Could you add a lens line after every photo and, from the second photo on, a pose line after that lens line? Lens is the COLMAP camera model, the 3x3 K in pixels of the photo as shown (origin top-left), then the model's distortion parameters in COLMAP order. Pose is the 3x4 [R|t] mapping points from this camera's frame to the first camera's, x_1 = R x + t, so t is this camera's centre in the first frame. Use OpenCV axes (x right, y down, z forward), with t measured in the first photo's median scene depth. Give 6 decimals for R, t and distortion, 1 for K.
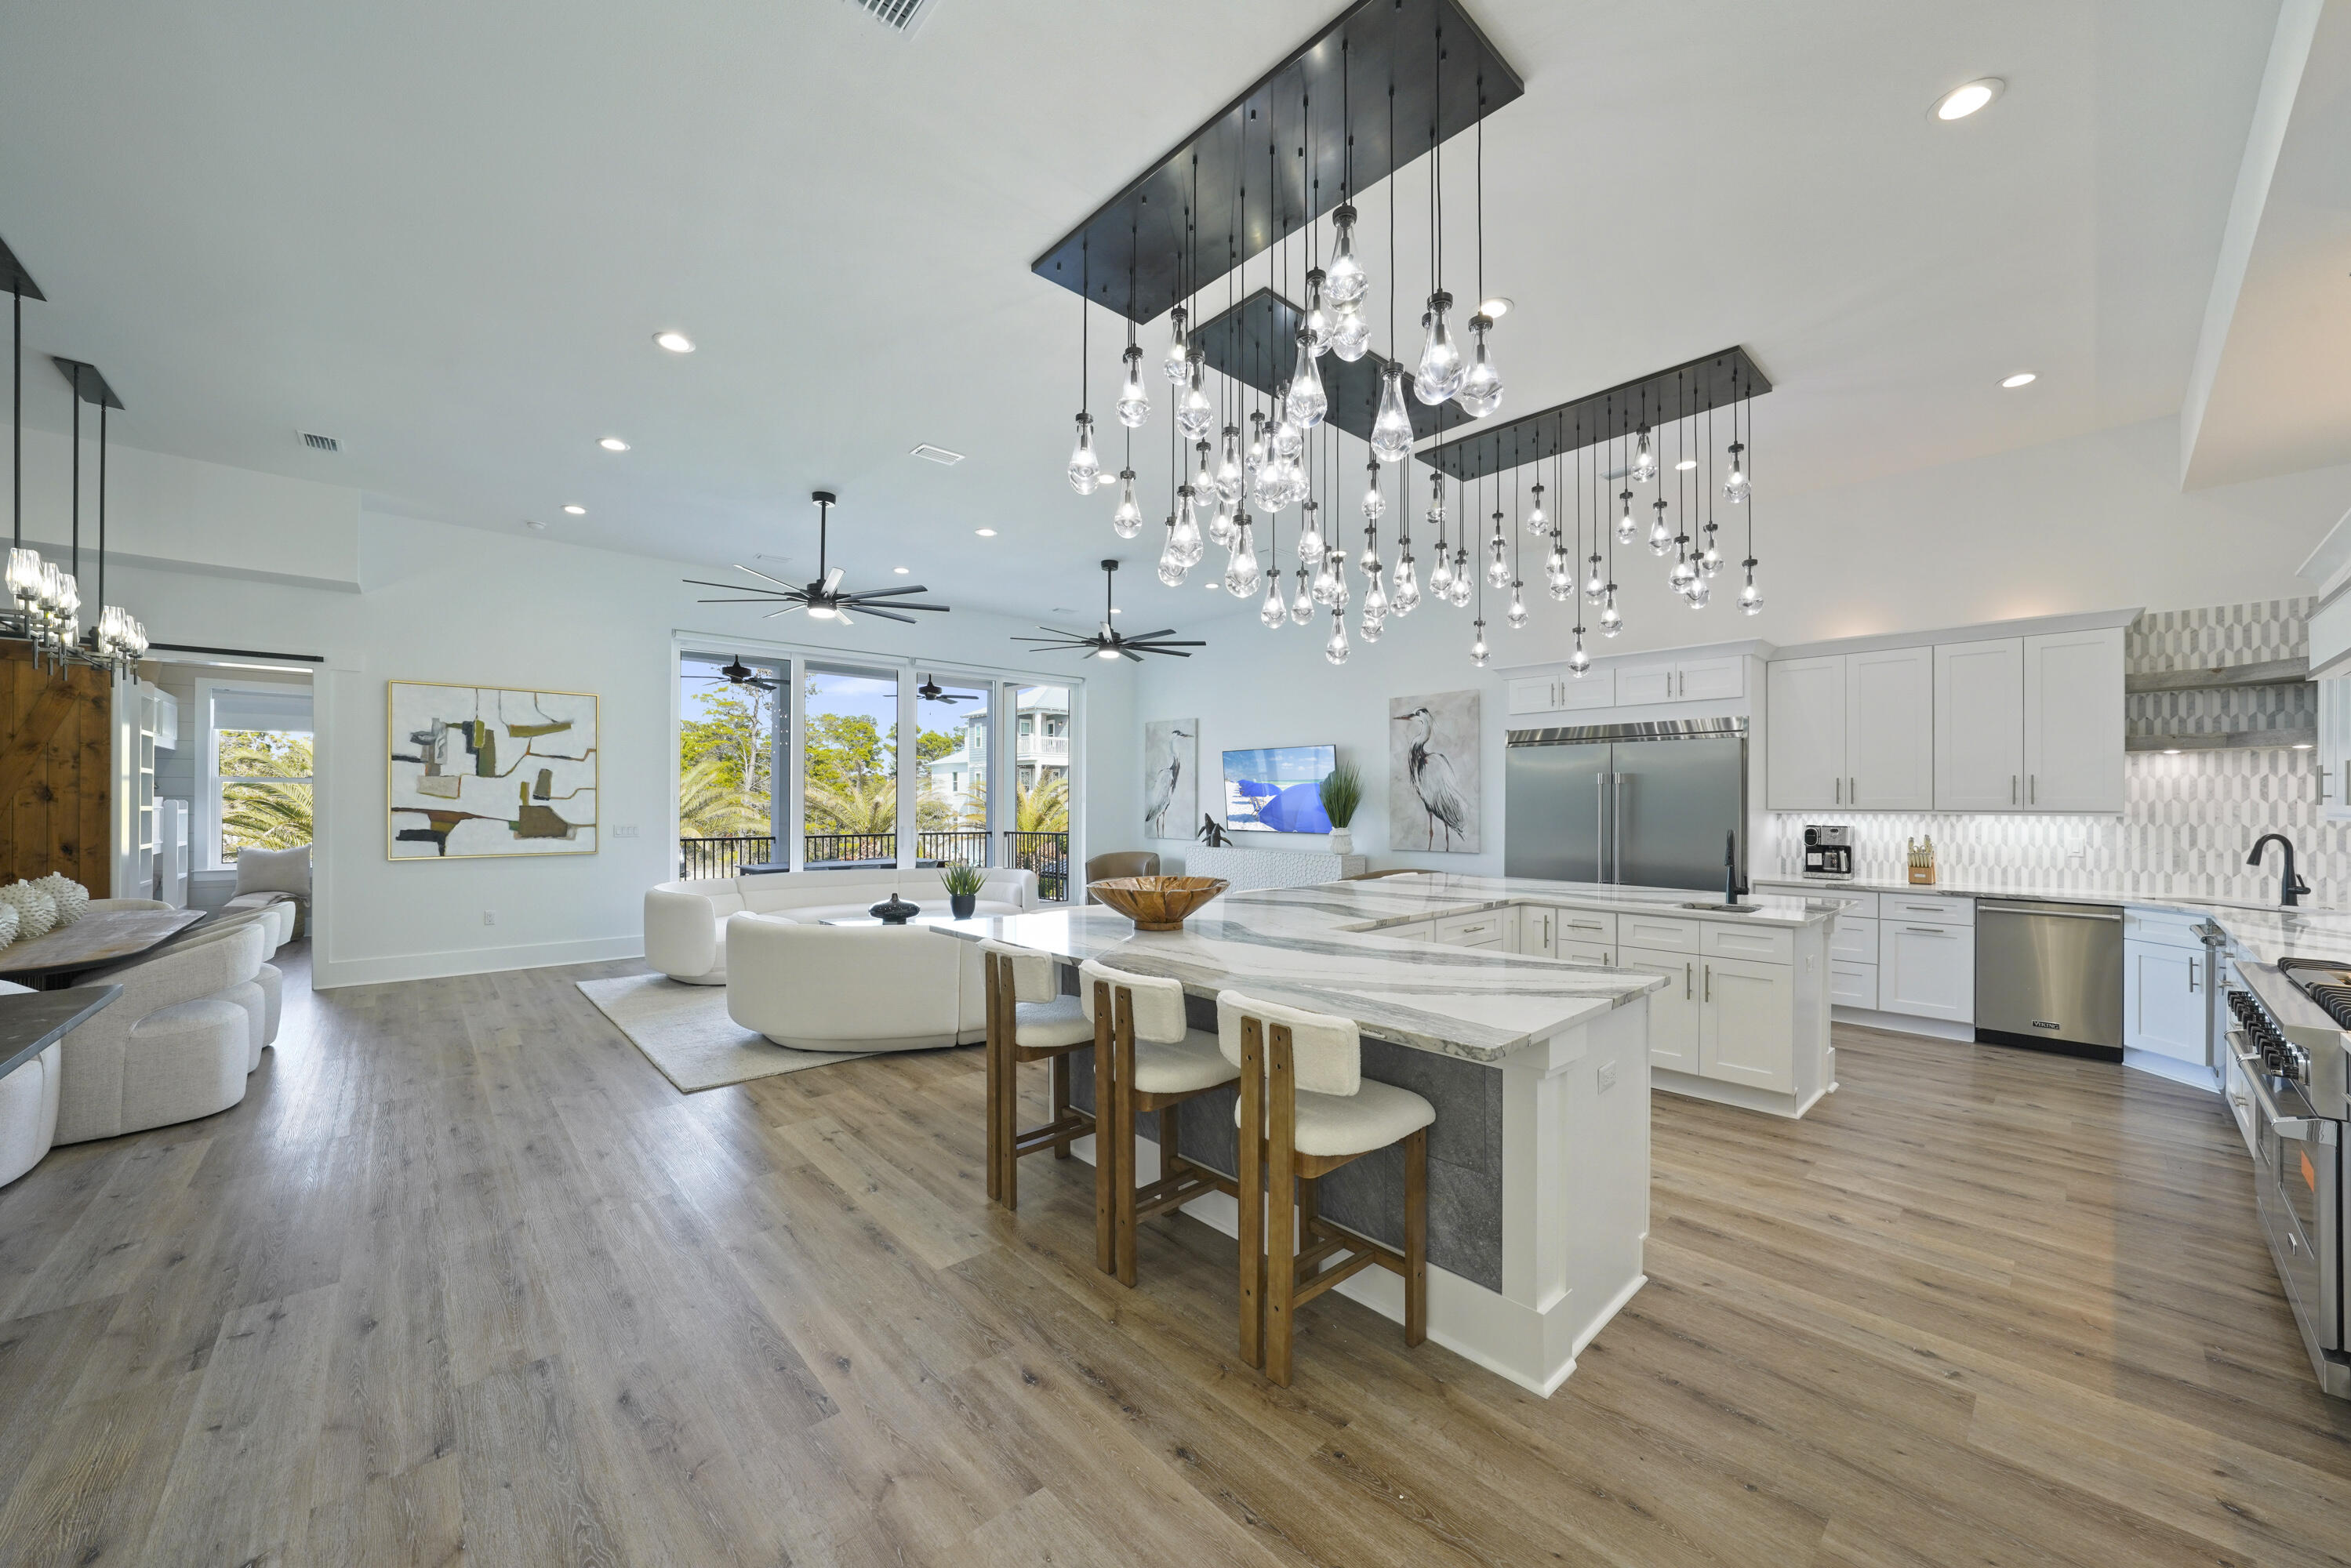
lens RADIAL K [[858.4, 0, 1170.0], [0, 858.4, 796.9], [0, 0, 1]] dist [-0.002622, 0.000175]
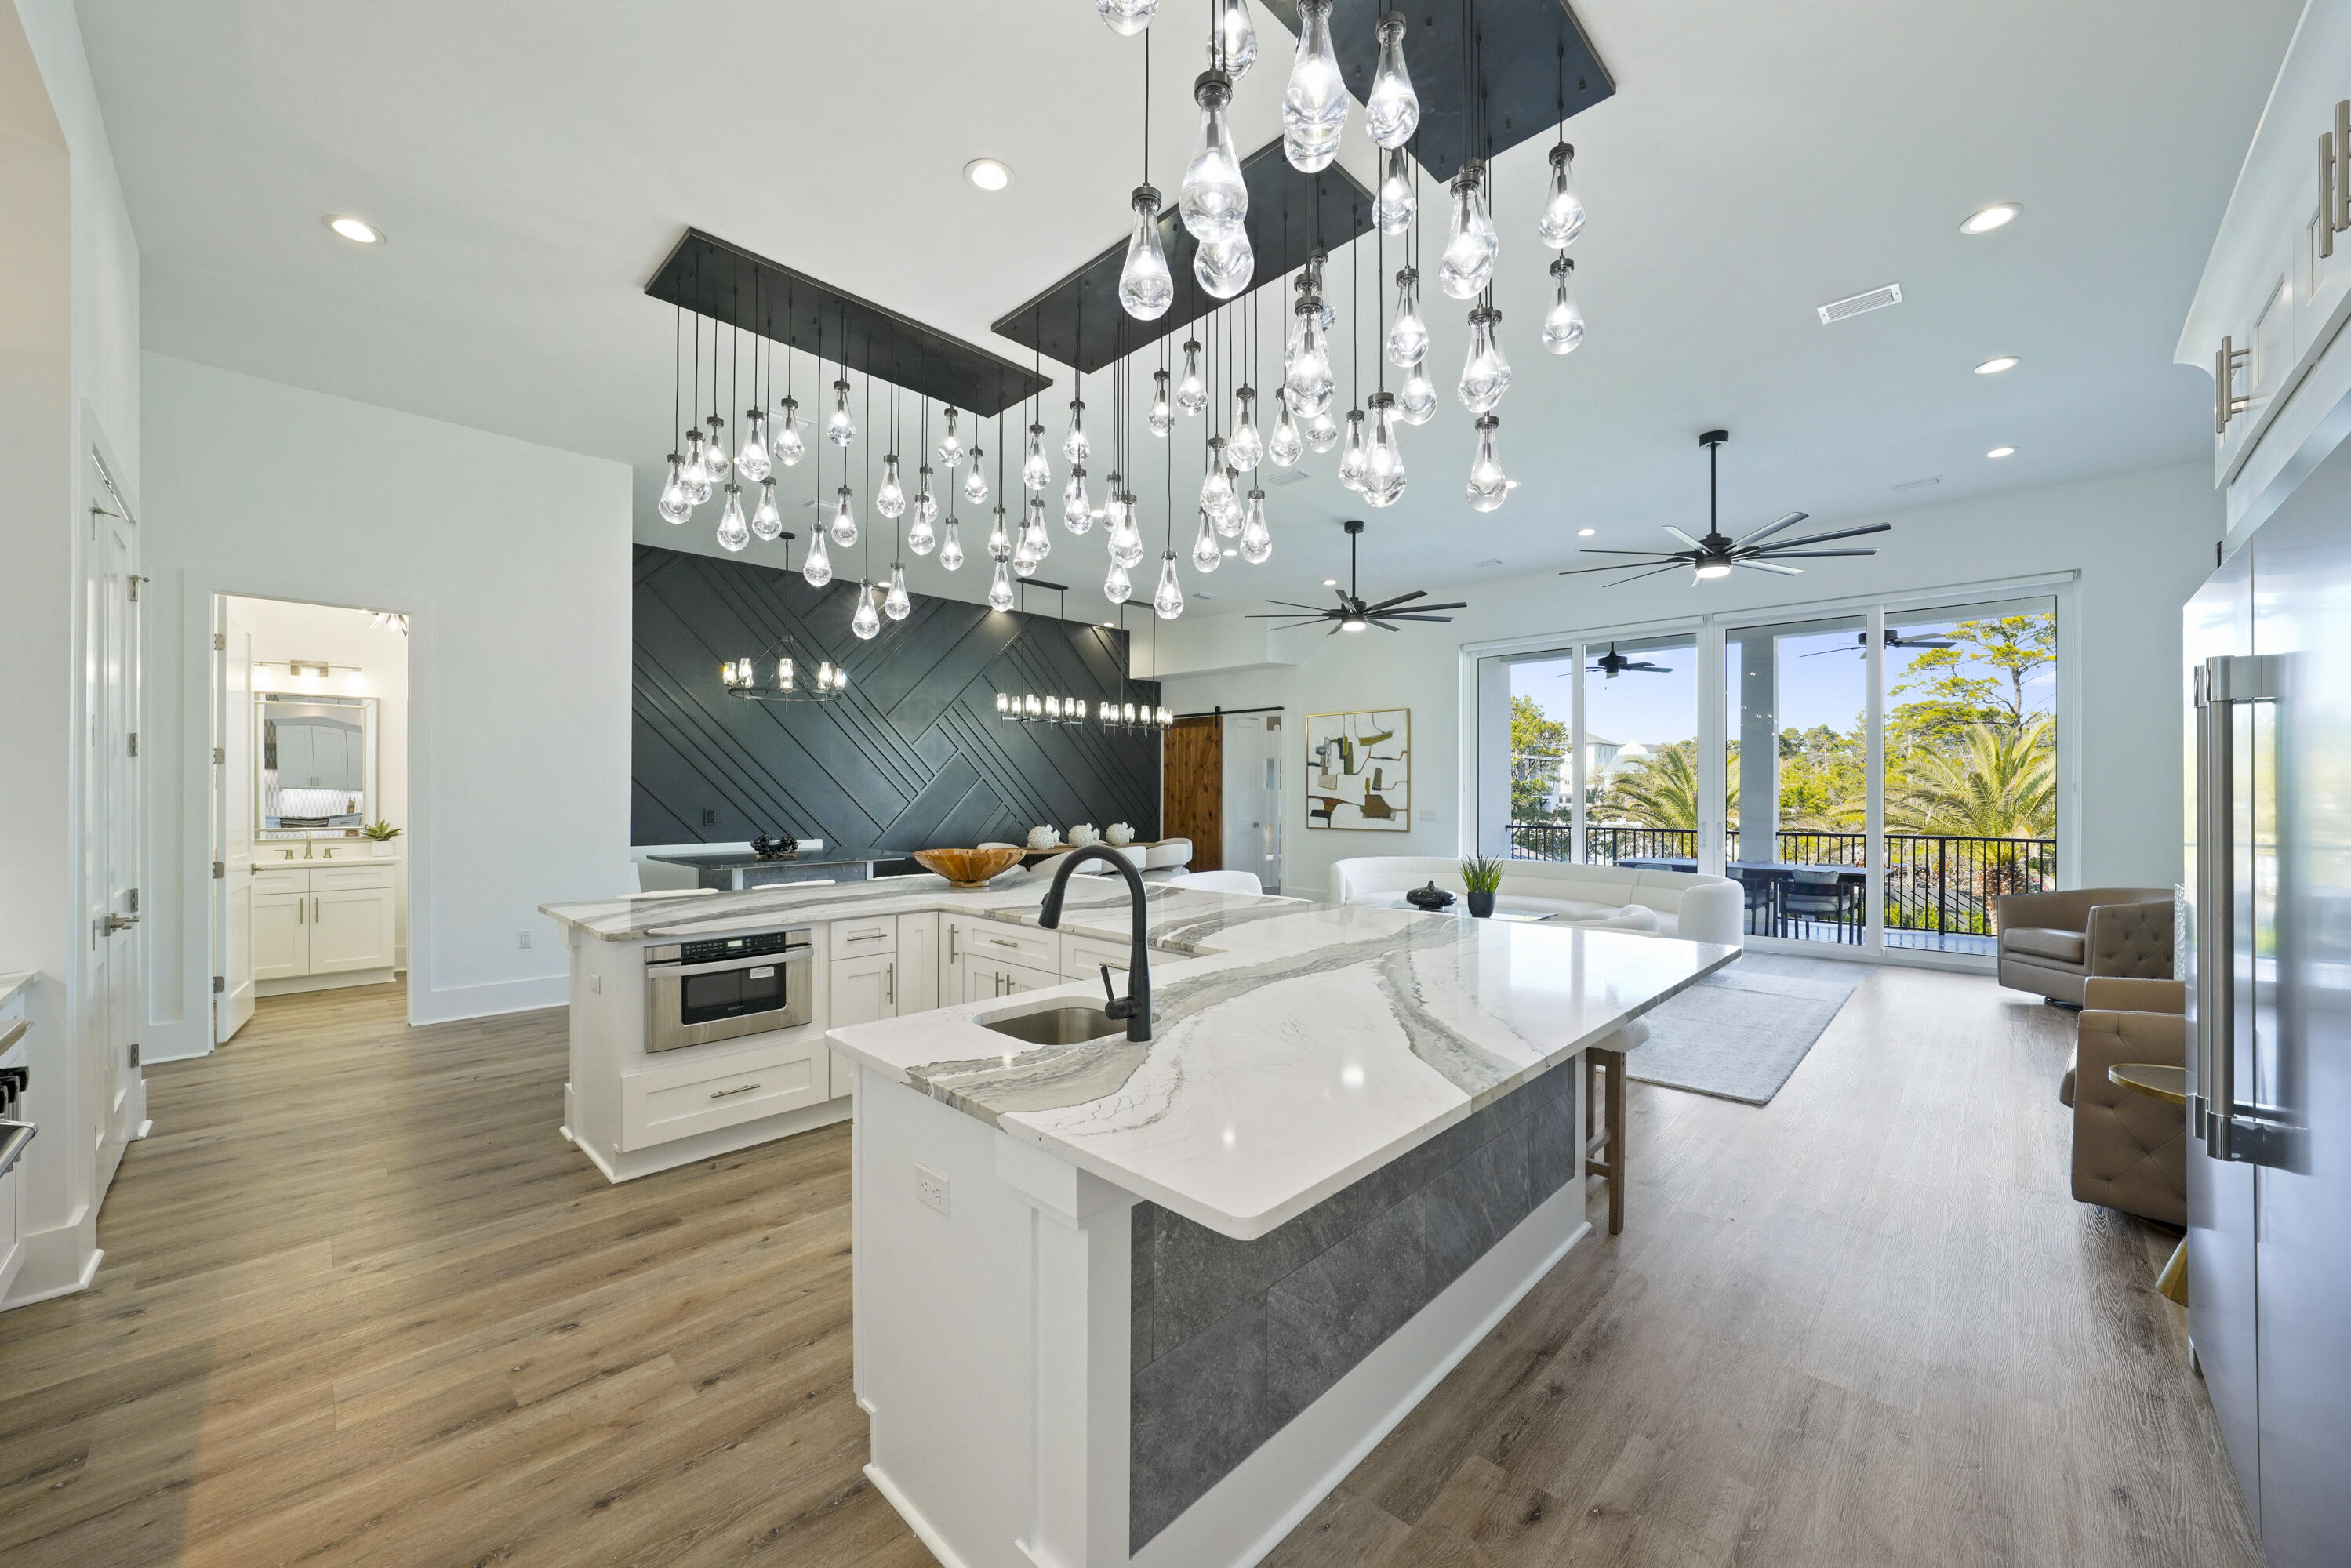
lens RADIAL K [[858.4, 0, 1172.6], [0, 858.4, 789.1], [0, 0, 1]] dist [-0.002622, 0.000175]
pose [[0.063646, -0.004932, -0.997960, 0.788678], [0.002443, 0.999986, -0.004786, 0.009106], [0.997970, -0.002133, 0.063657, 0.745722]]
